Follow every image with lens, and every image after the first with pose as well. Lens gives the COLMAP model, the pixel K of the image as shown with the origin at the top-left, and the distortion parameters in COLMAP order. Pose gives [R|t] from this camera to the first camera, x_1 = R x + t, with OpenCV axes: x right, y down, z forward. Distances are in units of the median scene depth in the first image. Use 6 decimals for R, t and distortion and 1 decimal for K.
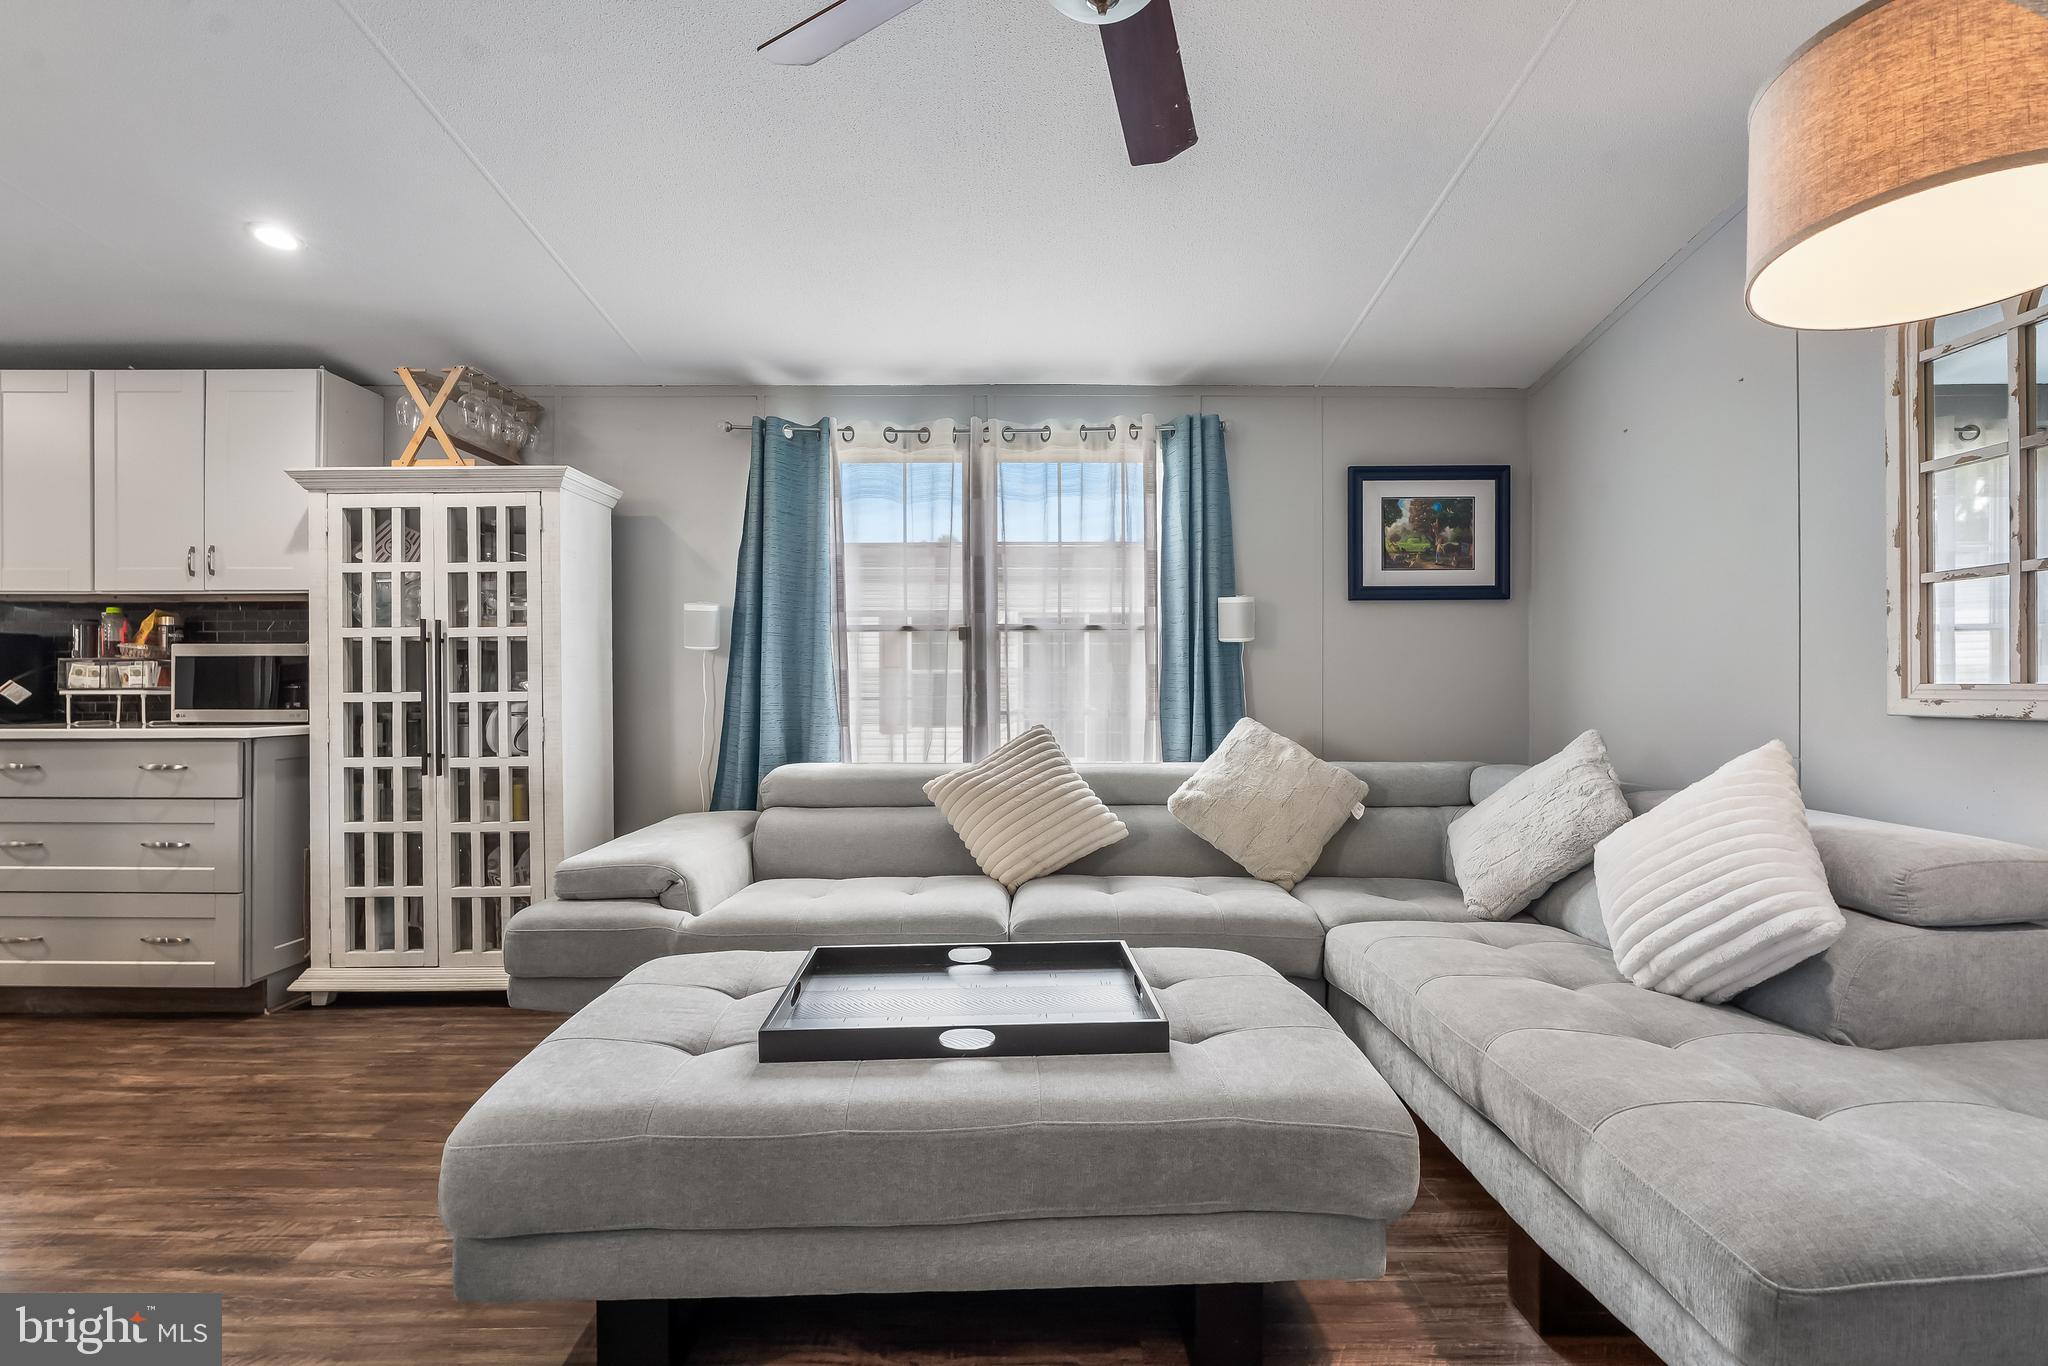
lens RADIAL K [[930.0, 0, 1044.7], [0, 930.0, 668.9], [0, 0, 1]] dist [-0.005730, 0.000968]
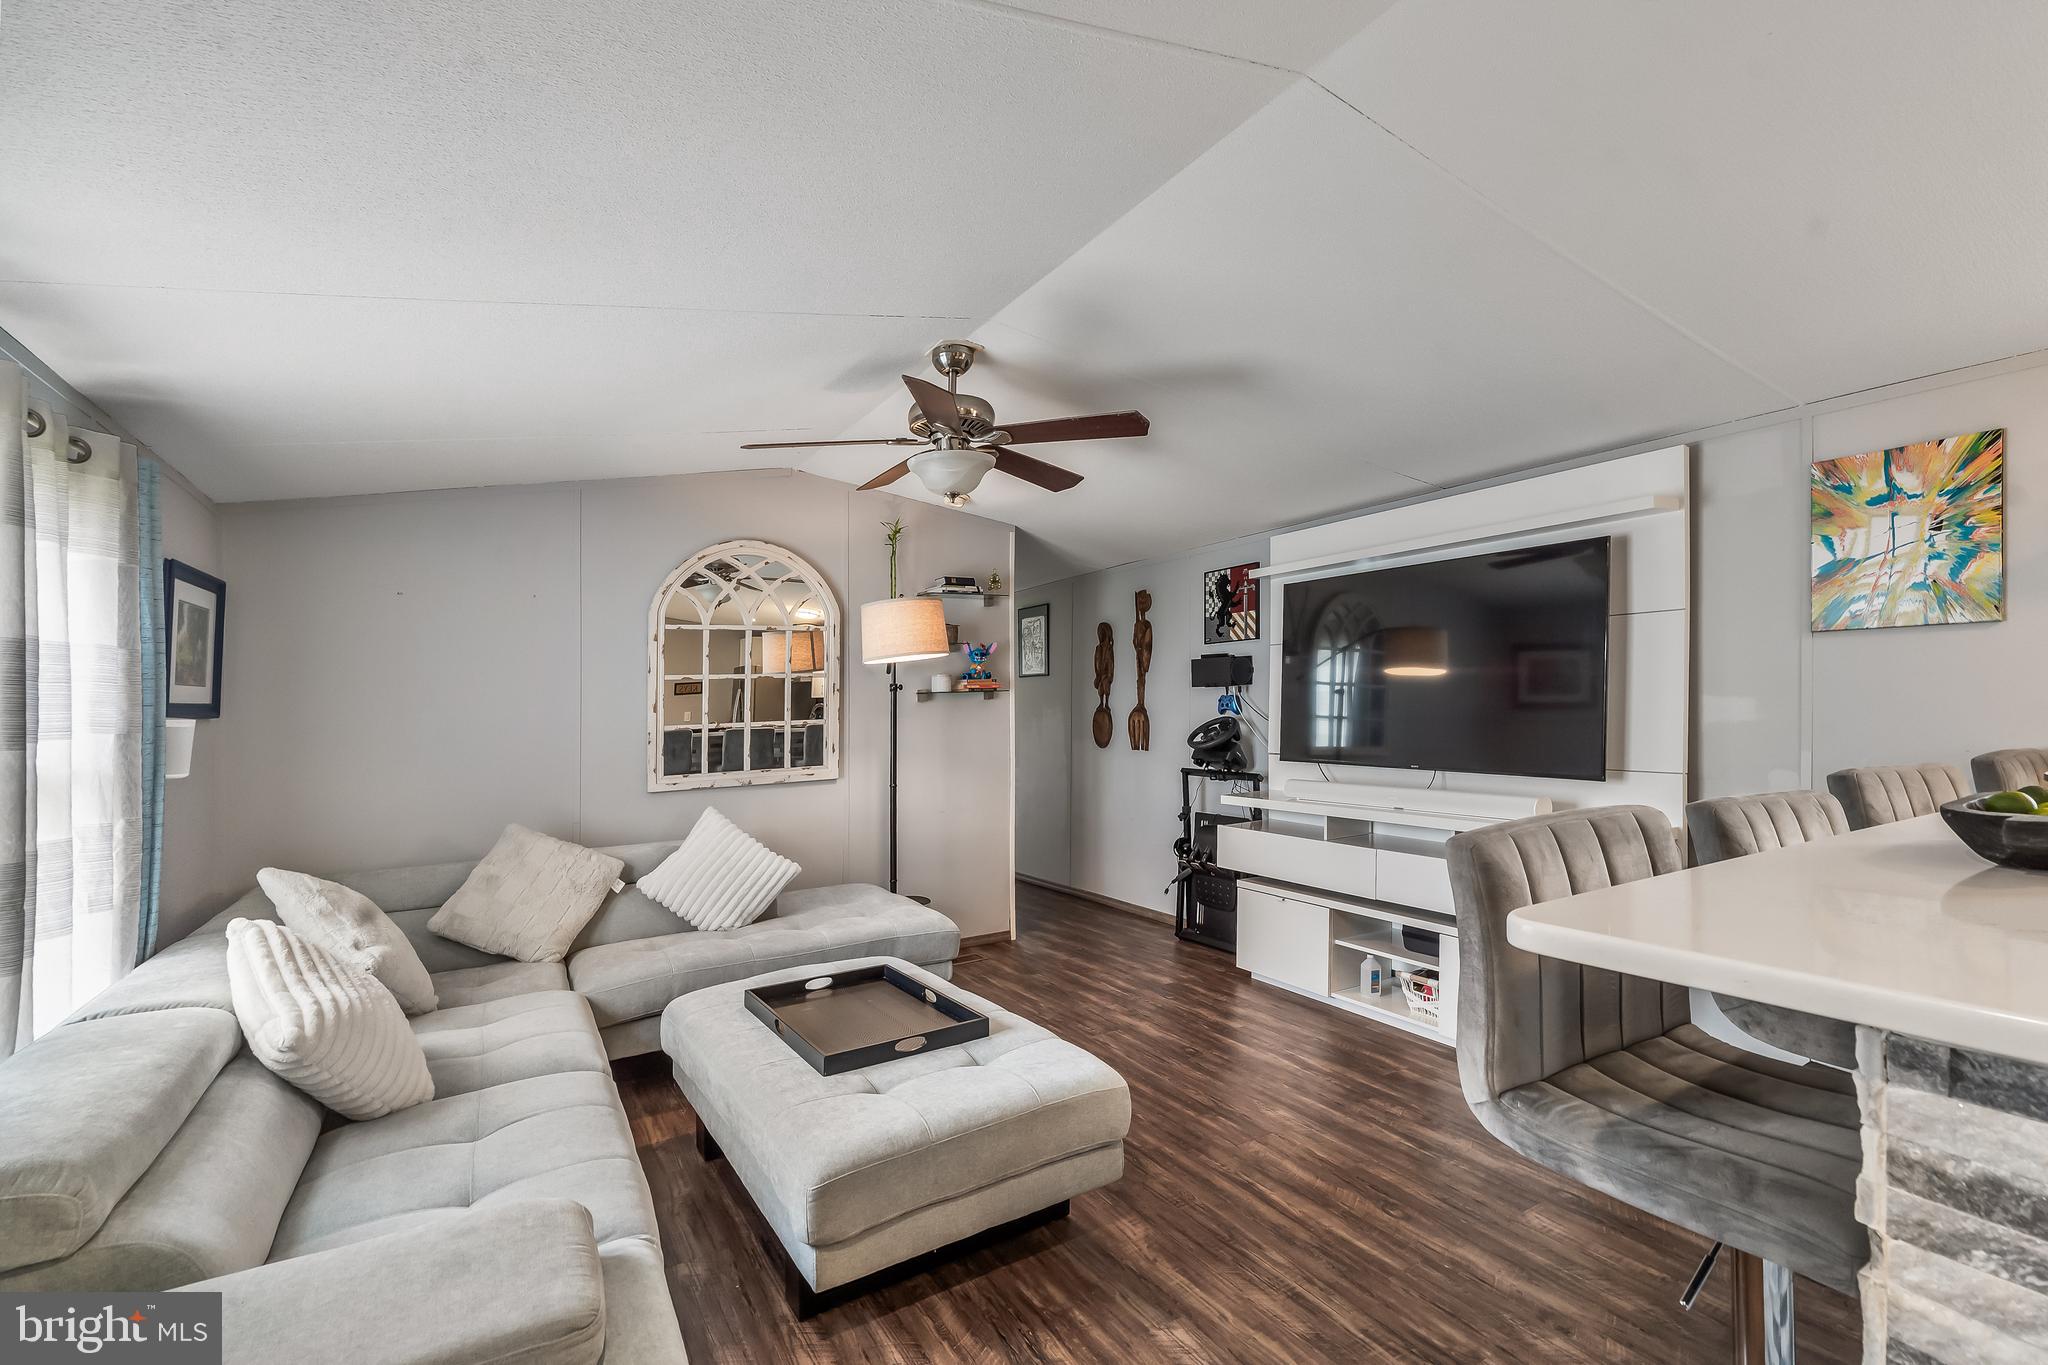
lens RADIAL K [[930.0, 0, 1041.7], [0, 930.0, 695.2], [0, 0, 1]] dist [-0.005730, 0.000968]
pose [[-0.504342, 0.021586, 0.863234, -0.922731], [0.018810, 0.999725, -0.014010, -0.083528], [-0.863299, 0.009172, -0.504609, 0.890645]]
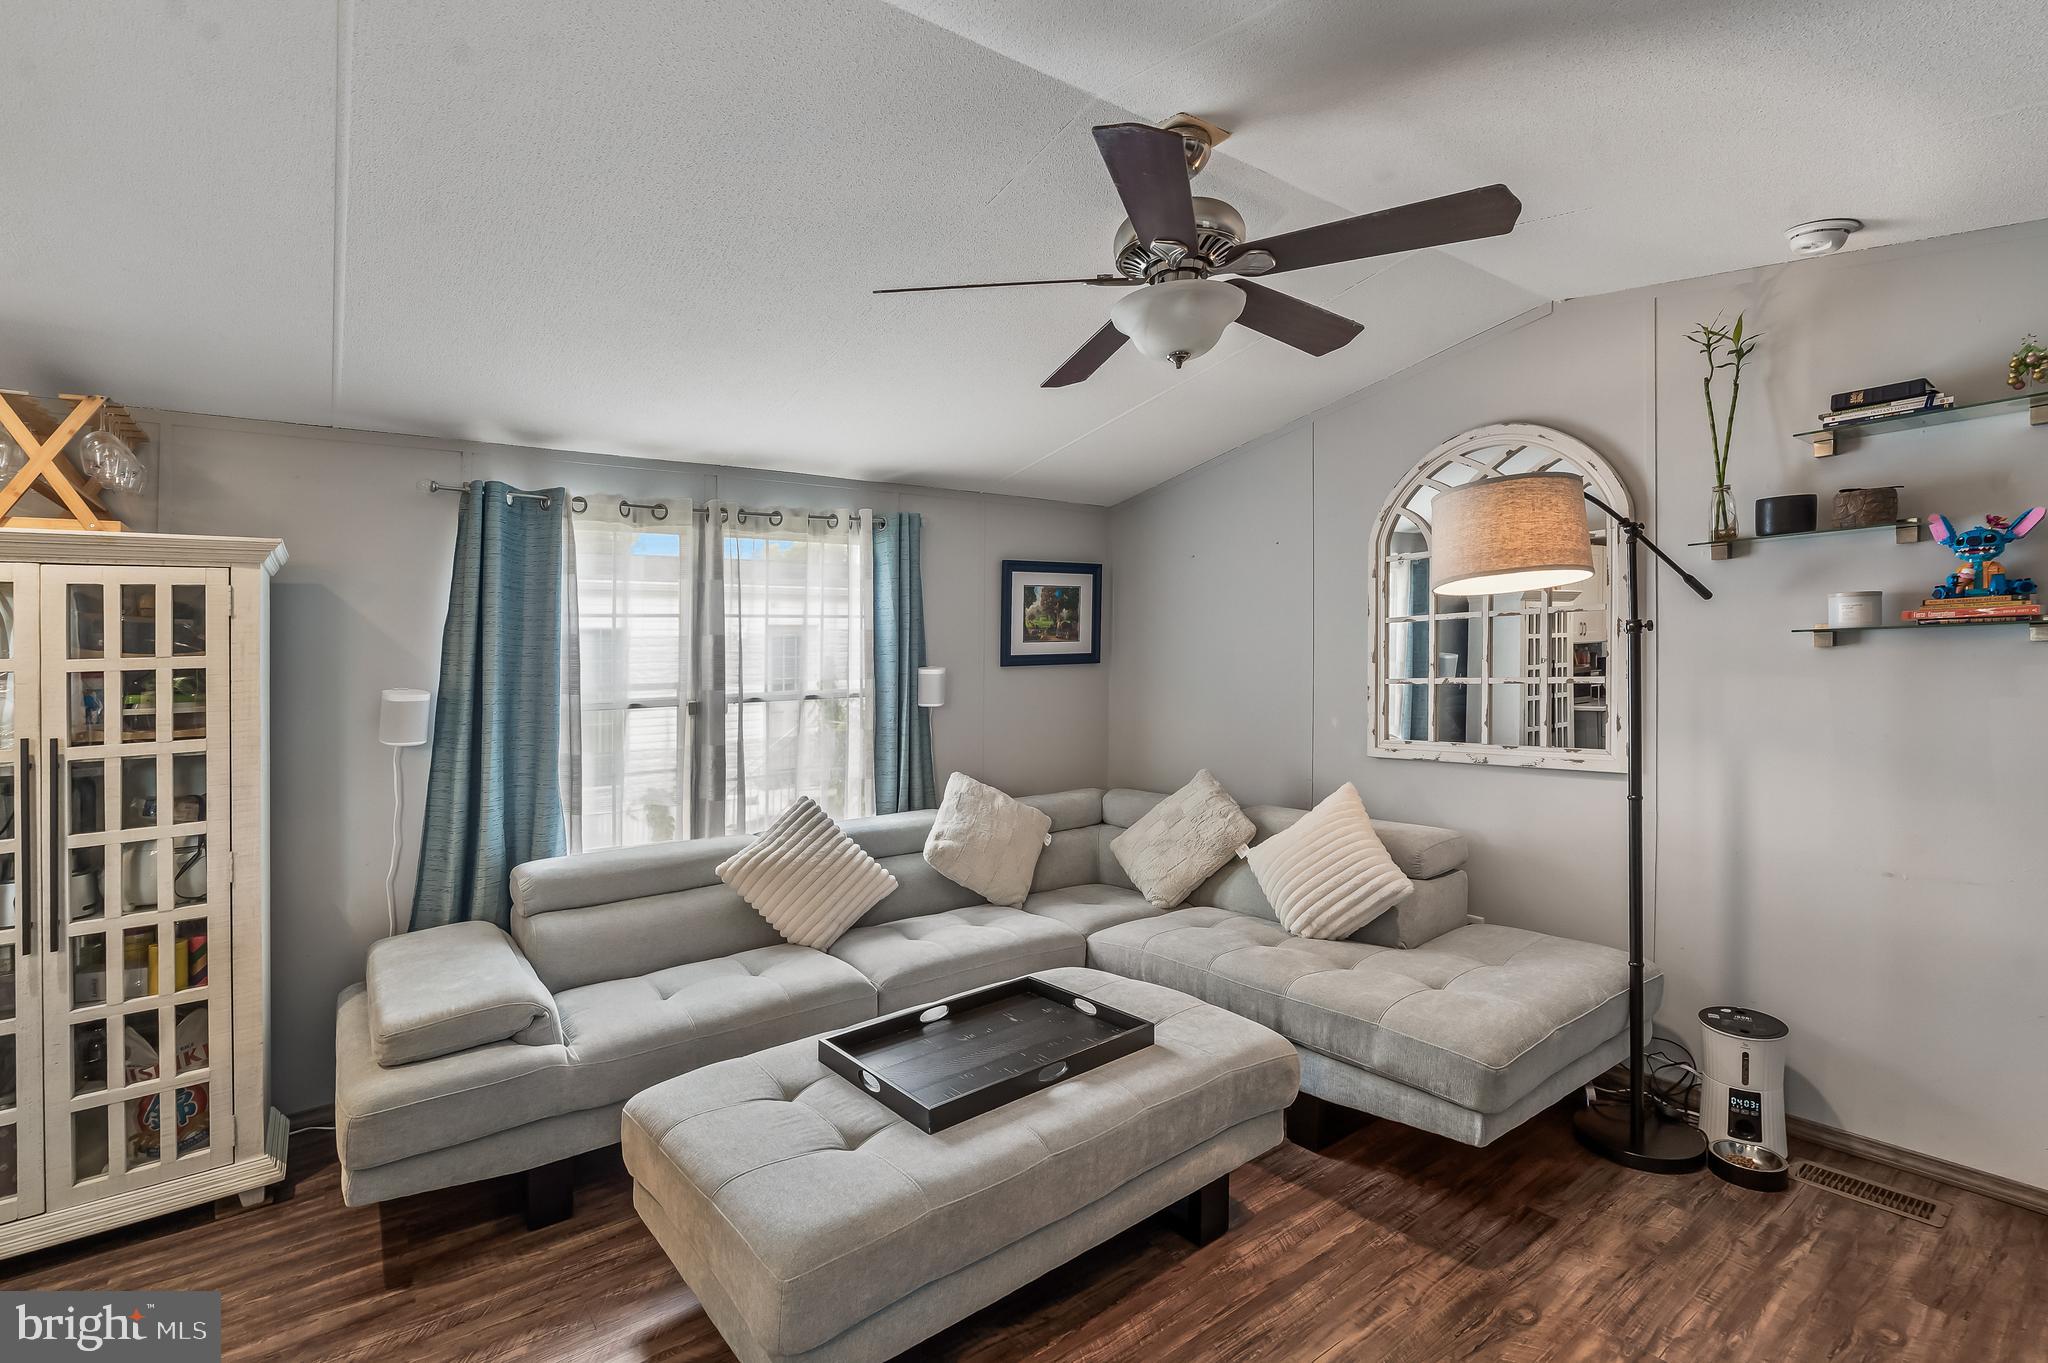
lens RADIAL K [[930.0, 0, 1044.6], [0, 930.0, 642.0], [0, 0, 1]] dist [-0.005730, 0.000968]
pose [[0.809398, -0.002056, 0.587258, -0.435769], [0.013462, 0.999796, -0.015054, -0.104003], [-0.587107, 0.020090, 0.809260, -0.055788]]
